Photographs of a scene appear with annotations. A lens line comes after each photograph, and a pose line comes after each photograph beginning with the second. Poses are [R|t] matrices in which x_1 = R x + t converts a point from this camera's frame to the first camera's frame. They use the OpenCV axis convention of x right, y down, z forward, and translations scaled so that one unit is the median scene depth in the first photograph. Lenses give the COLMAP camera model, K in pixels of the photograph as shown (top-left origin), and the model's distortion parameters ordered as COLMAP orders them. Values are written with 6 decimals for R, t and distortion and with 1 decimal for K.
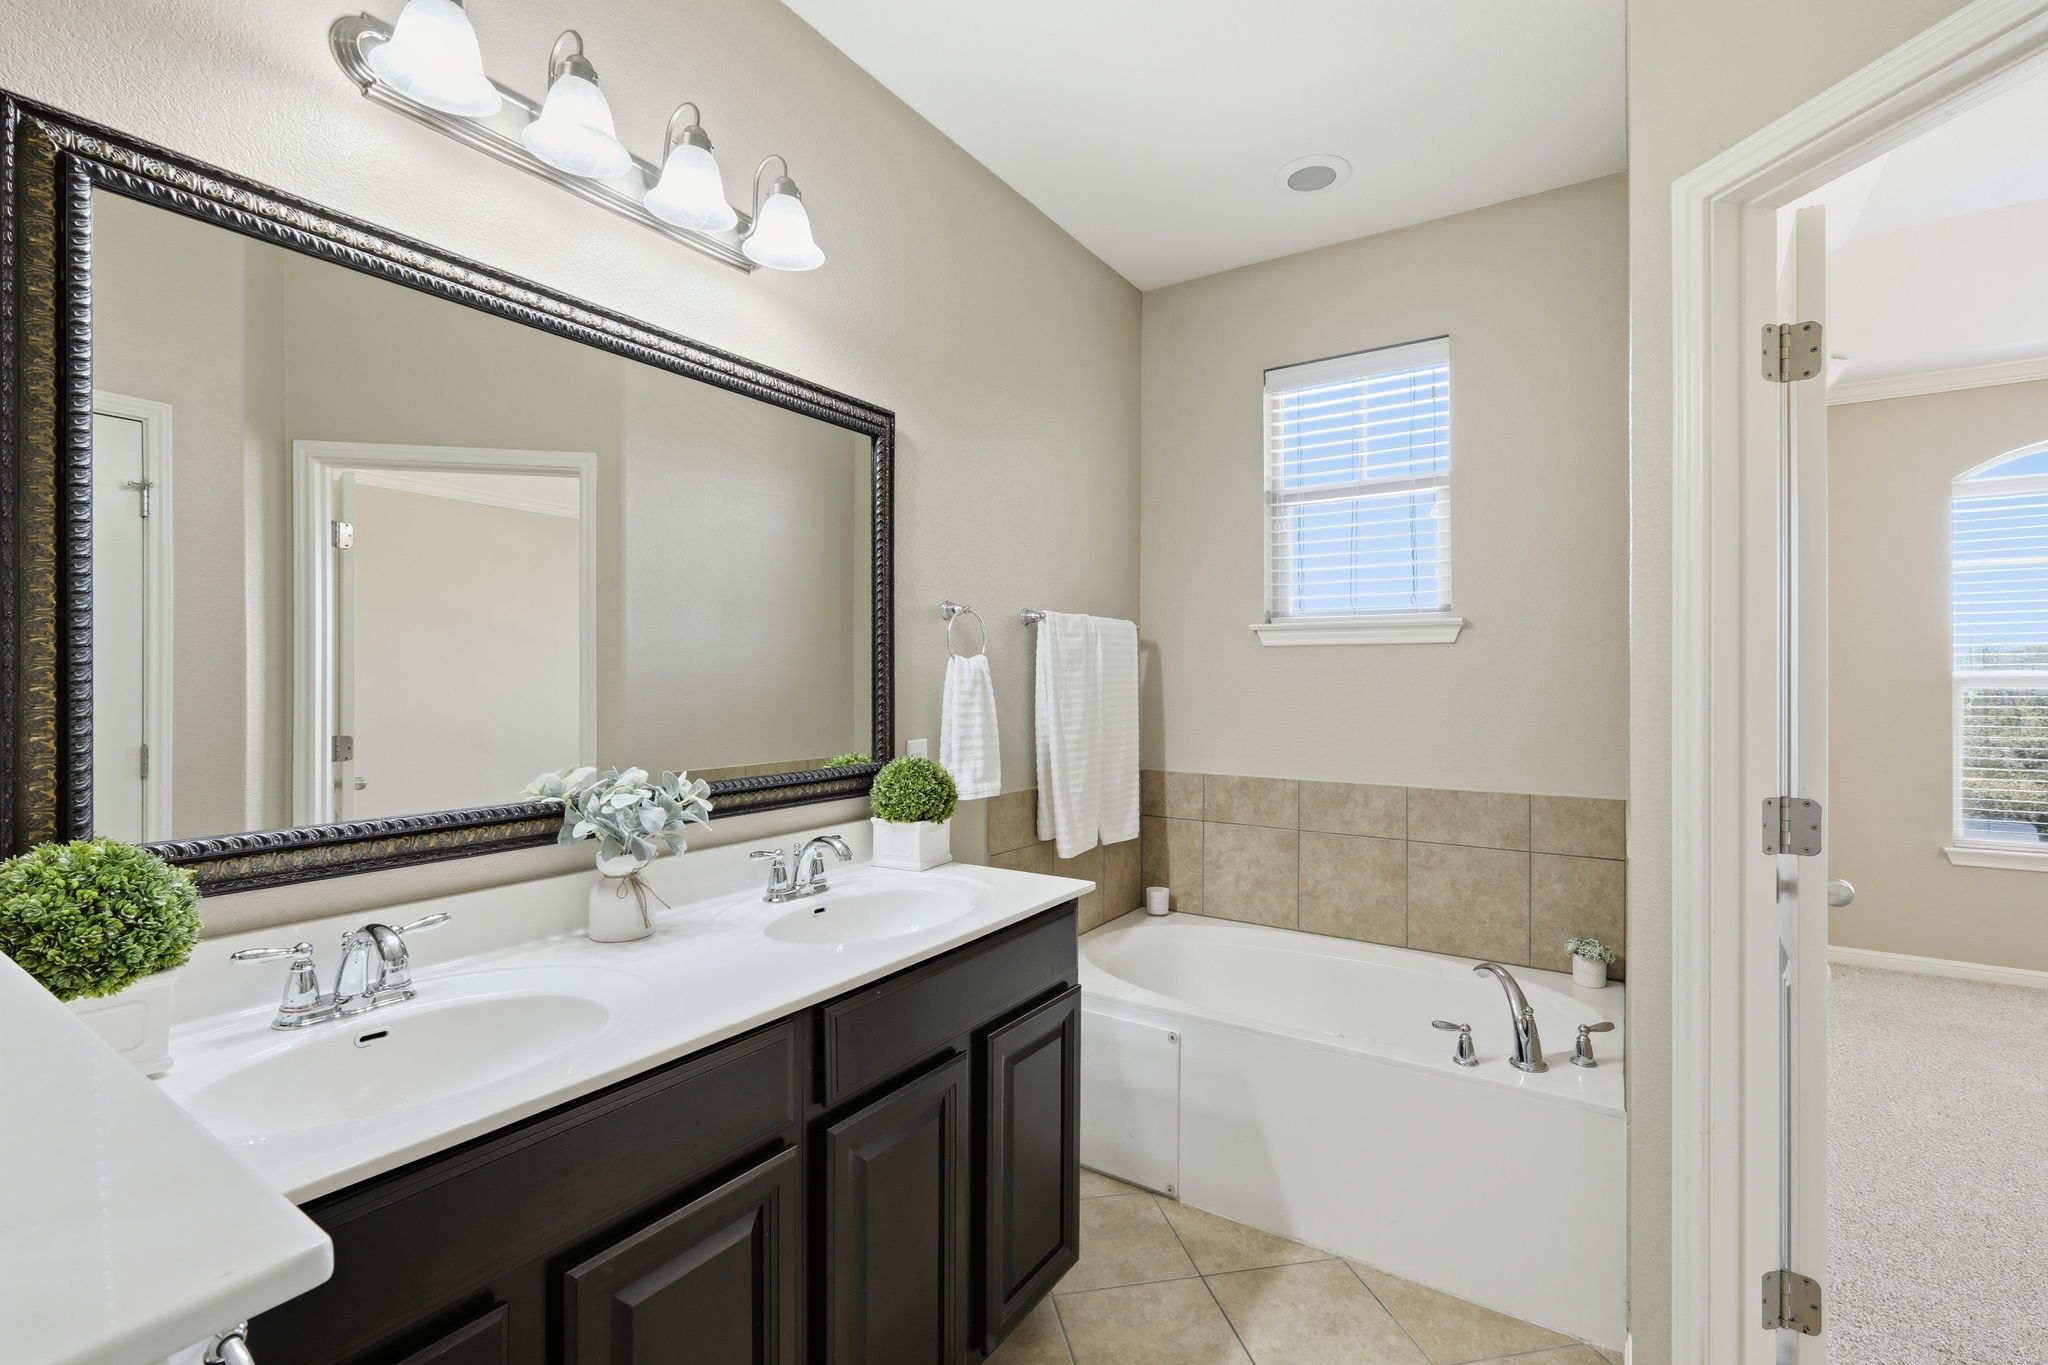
lens RADIAL K [[901.7, 0, 1036.2], [0, 901.7, 683.8], [0, 0, 1]] dist [-0.004875, 0.002365]
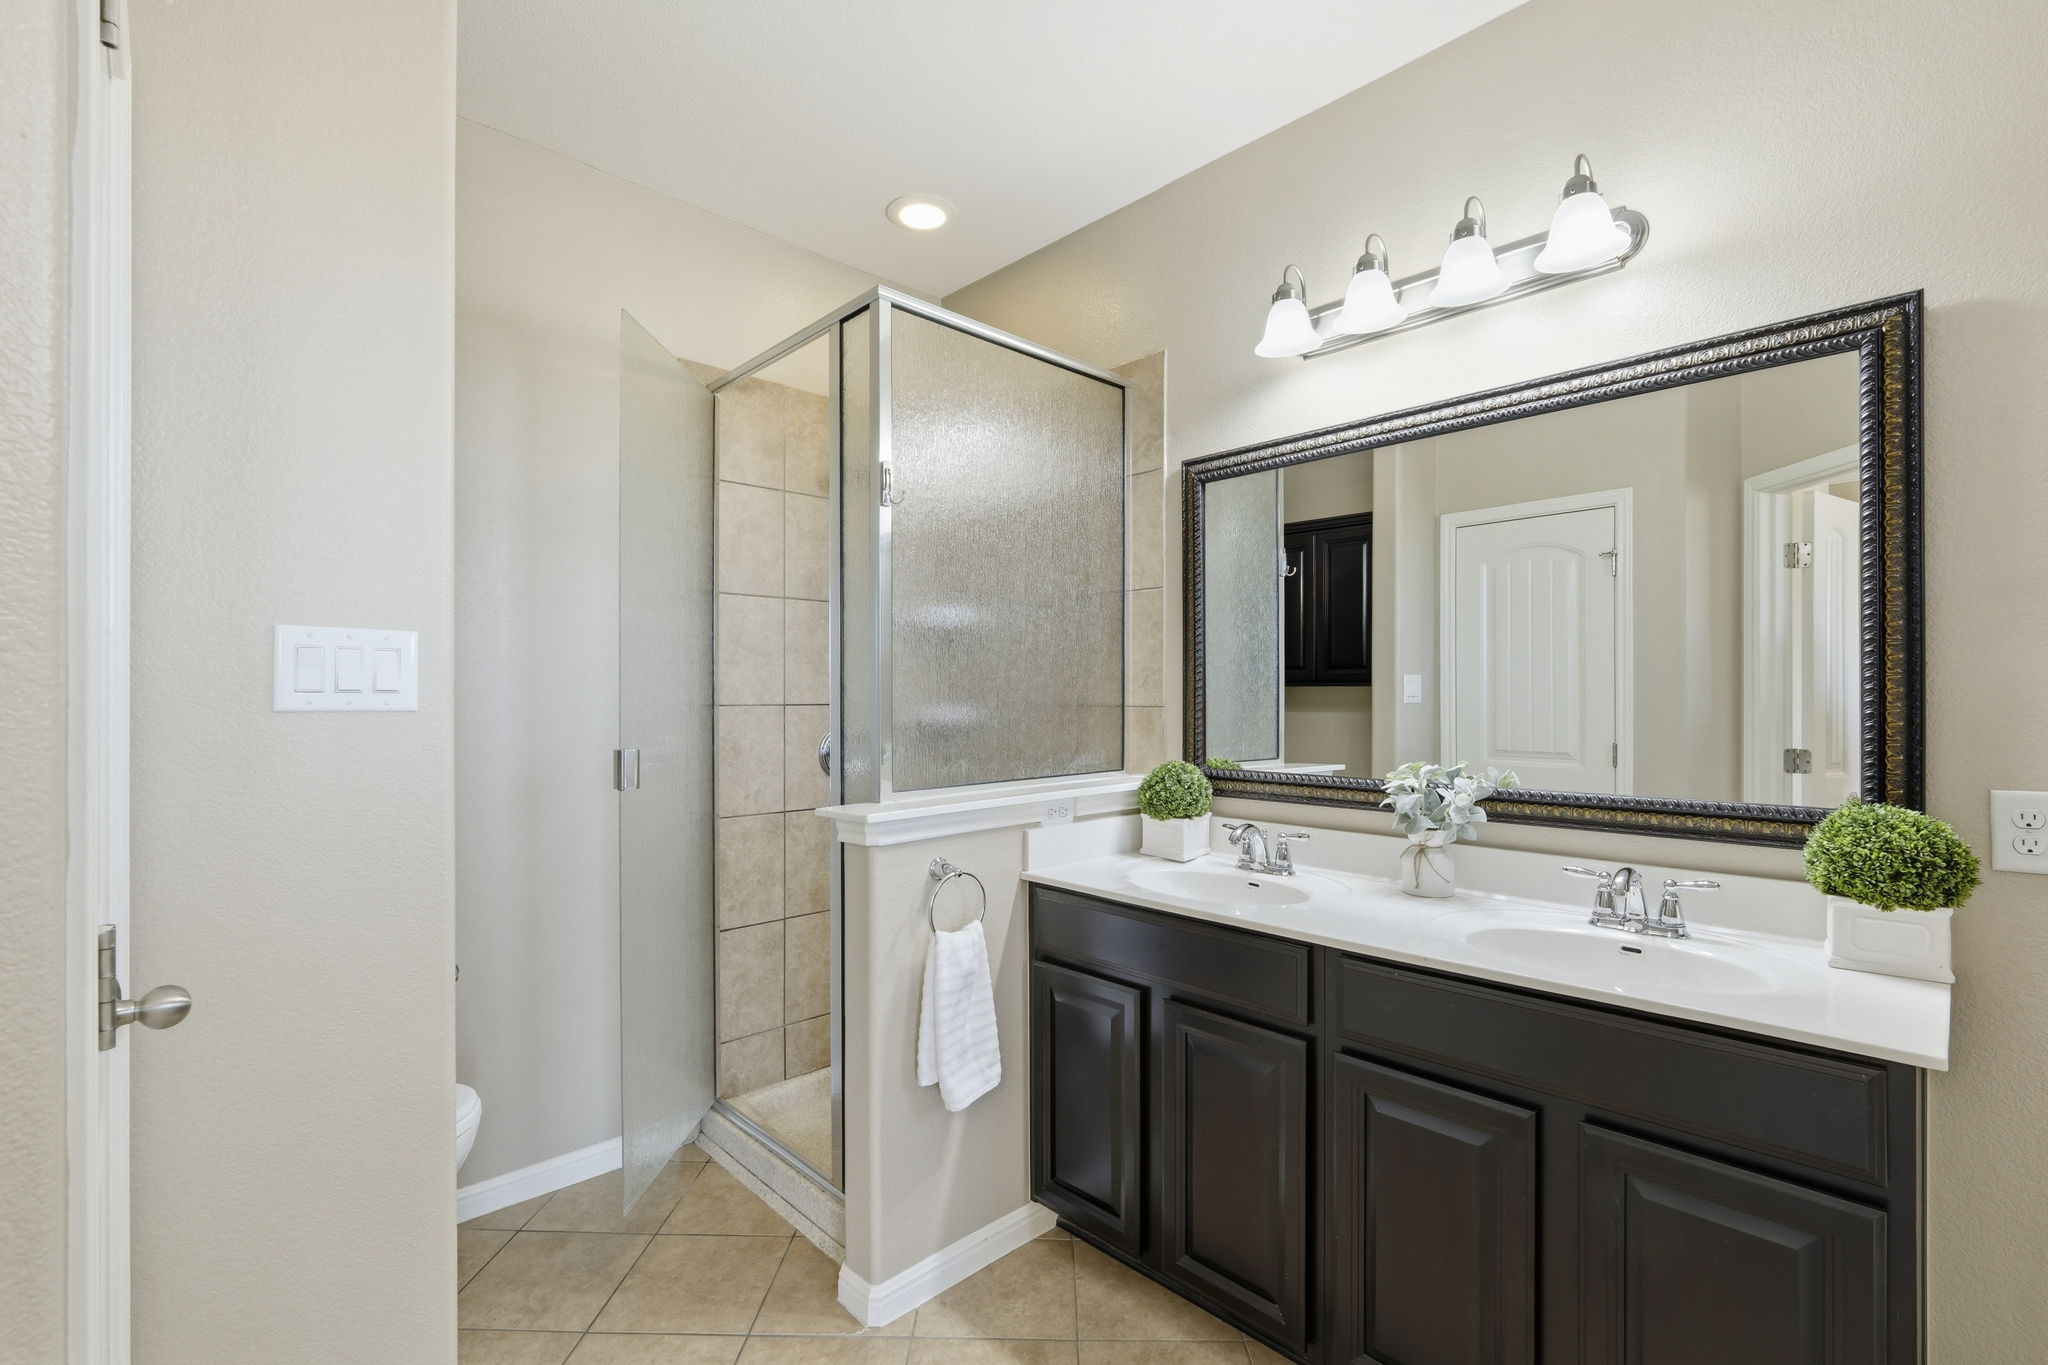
lens RADIAL K [[901.7, 0, 1028.0], [0, 901.7, 692.3], [0, 0, 1]] dist [-0.004875, 0.002365]
pose [[-0.205381, -0.006950, -0.978658, 0.751139], [0.001574, 0.999971, -0.007432, 0.001704], [0.978681, -0.003067, -0.205364, 0.582396]]
